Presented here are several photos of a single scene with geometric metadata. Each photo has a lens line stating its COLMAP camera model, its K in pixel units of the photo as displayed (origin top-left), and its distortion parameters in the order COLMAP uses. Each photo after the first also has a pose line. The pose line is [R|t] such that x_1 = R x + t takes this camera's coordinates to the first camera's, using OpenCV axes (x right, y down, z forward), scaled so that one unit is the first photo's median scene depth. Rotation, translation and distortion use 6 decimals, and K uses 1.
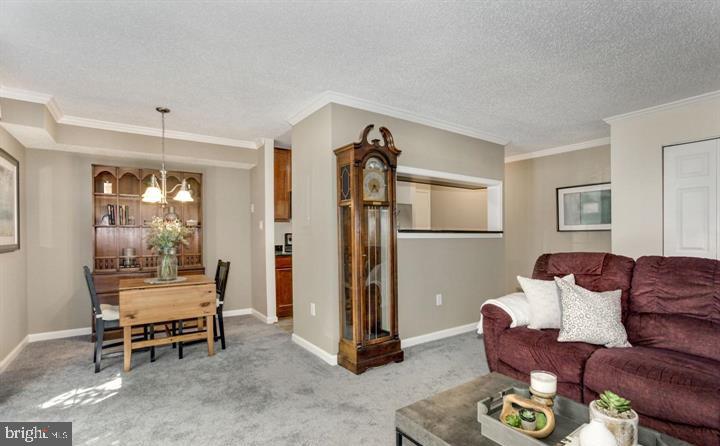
lens RADIAL K [[347.2, 0, 356.1], [0, 347.2, 259.7], [0, 0, 1]] dist [-0.001644, 0.000392]
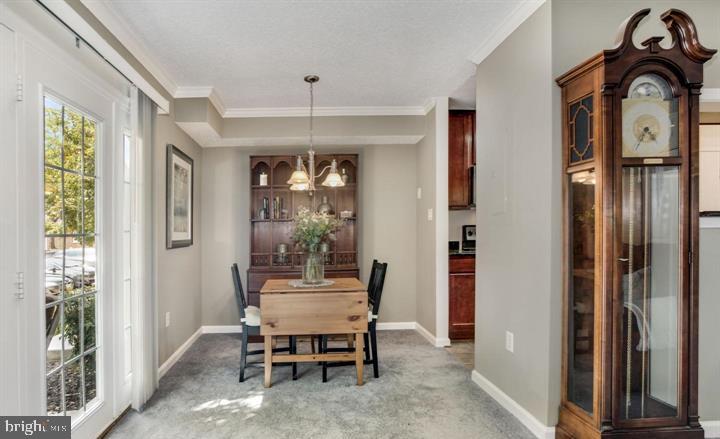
lens RADIAL K [[386.1, 0, 300.6], [0, 386.1, 246.7], [0, 0, 1]] dist [-0.024251, 0.000405]
pose [[0.829604, 0.009169, -0.558277, -0.057513], [-0.025692, 0.999433, -0.021765, -0.006987], [0.557761, 0.032400, 0.829369, 0.220419]]
